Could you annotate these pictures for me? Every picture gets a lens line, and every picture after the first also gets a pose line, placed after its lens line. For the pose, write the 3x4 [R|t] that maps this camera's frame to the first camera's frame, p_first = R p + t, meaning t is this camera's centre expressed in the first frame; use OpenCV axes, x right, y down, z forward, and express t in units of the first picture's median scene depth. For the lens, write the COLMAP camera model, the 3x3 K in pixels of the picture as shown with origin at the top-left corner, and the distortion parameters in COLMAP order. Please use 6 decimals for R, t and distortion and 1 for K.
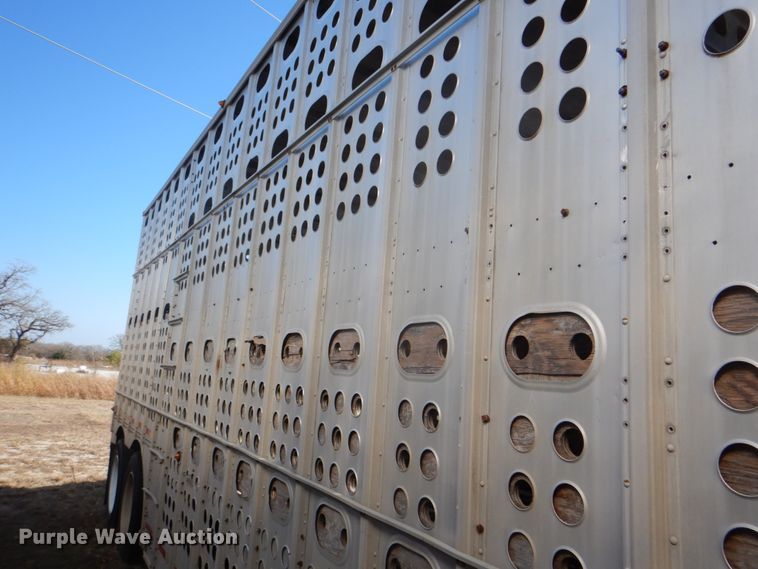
lens RADIAL K [[538.6, 0, 363.5], [0, 538.6, 303.5], [0, 0, 1]] dist [0.008372, -0.004312]
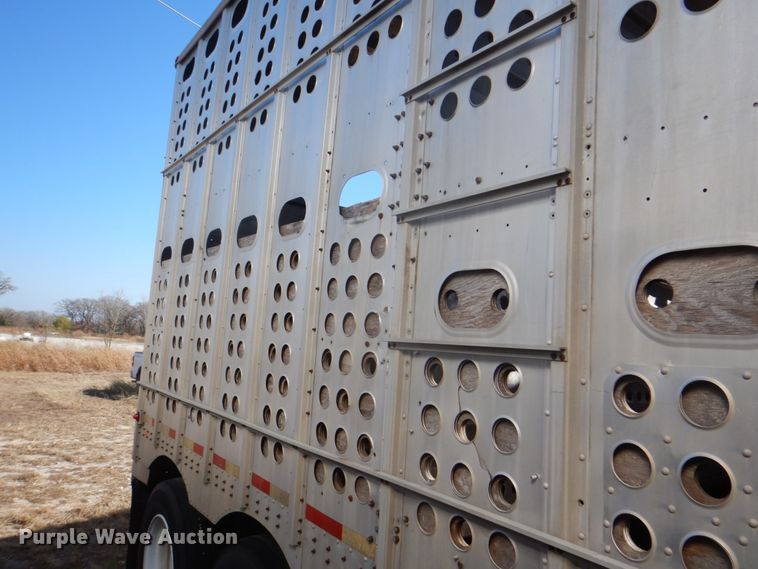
lens RADIAL K [[463.7, 0, 379.0], [0, 463.7, 284.5], [0, 0, 1]] dist [-0.005007, -0.002838]
pose [[0.983573, -0.020796, 0.179307, -0.087083], [0.013993, 0.999136, 0.039125, 0.013661], [-0.179966, -0.035973, 0.983015, 0.144520]]
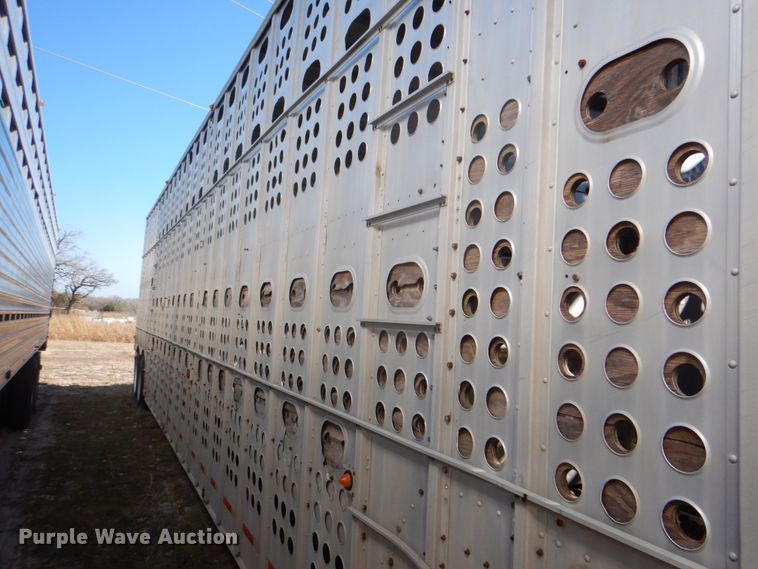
lens RADIAL K [[560.1, 0, 351.4], [0, 560.1, 255.3], [0, 0, 1]] dist [-0.016312, -0.000653]
pose [[0.993219, -0.059159, -0.100085, 0.095113], [0.061875, 0.997789, 0.024249, -0.014082], [0.098429, -0.030277, 0.994683, -0.156981]]
